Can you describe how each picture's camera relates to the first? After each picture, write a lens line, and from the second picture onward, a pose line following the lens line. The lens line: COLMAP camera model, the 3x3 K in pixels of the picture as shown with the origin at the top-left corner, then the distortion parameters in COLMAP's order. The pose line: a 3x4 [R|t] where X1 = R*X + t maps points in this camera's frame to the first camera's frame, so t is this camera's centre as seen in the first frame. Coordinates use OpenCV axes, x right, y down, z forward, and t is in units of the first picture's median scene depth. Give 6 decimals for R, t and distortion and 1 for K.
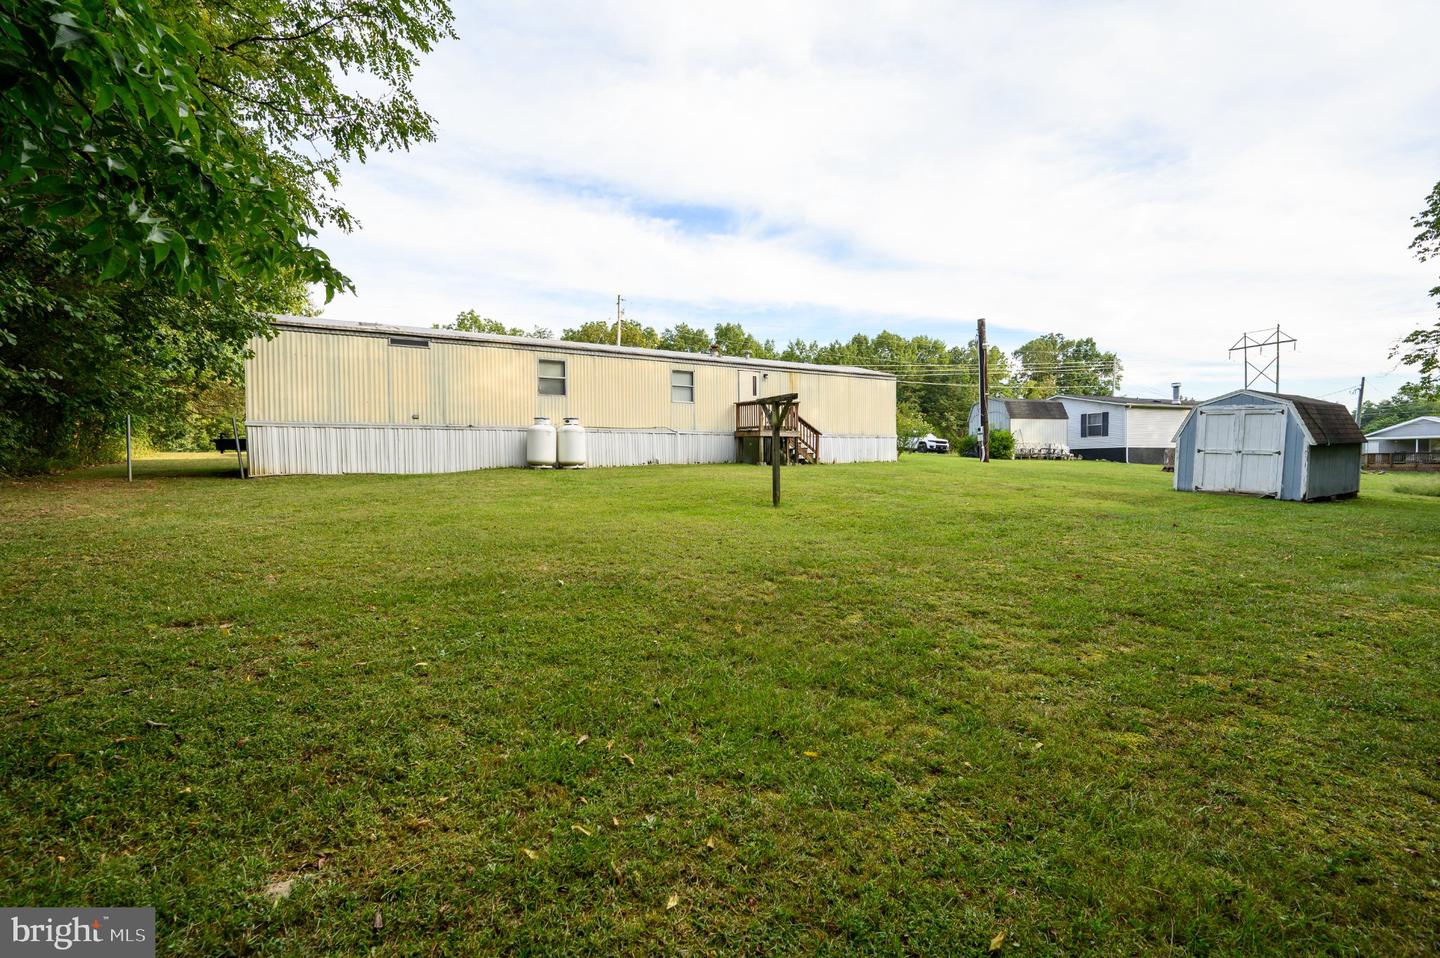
lens RADIAL K [[632.9, 0, 717.1], [0, 632.9, 488.2], [0, 0, 1]] dist [-0.000164, -0.000081]
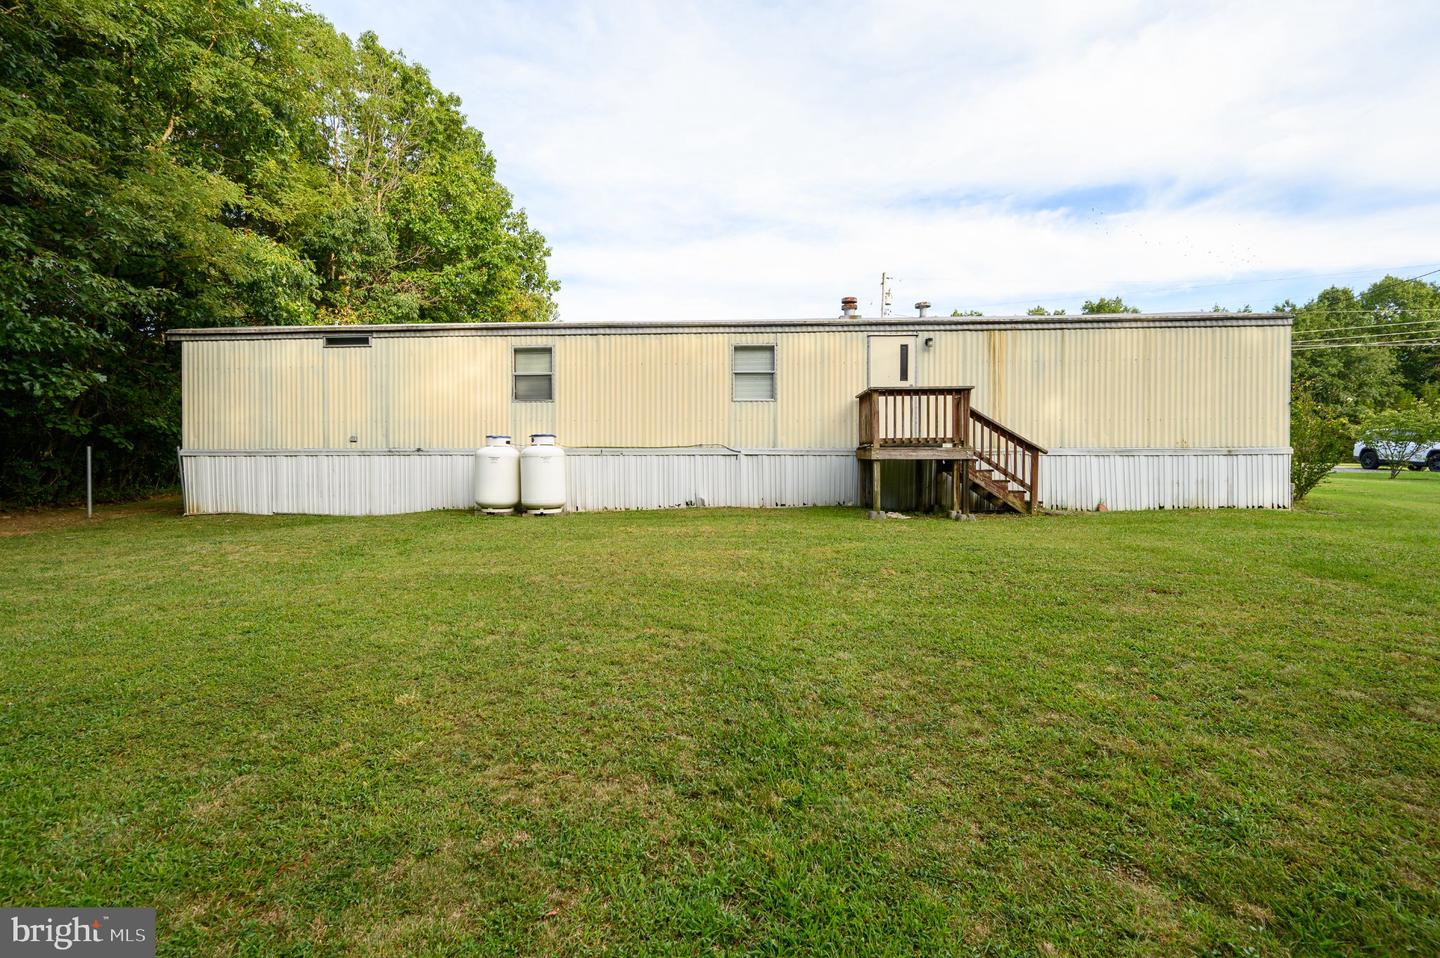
lens RADIAL K [[596.7, 0, 718.0], [0, 596.7, 468.6], [0, 0, 1]] dist [0.001251, 0.000229]
pose [[0.835021, 0.007604, -0.550166, 0.225957], [-0.027587, 0.999225, -0.028060, -0.058837], [0.549526, 0.038608, 0.834584, 0.543755]]
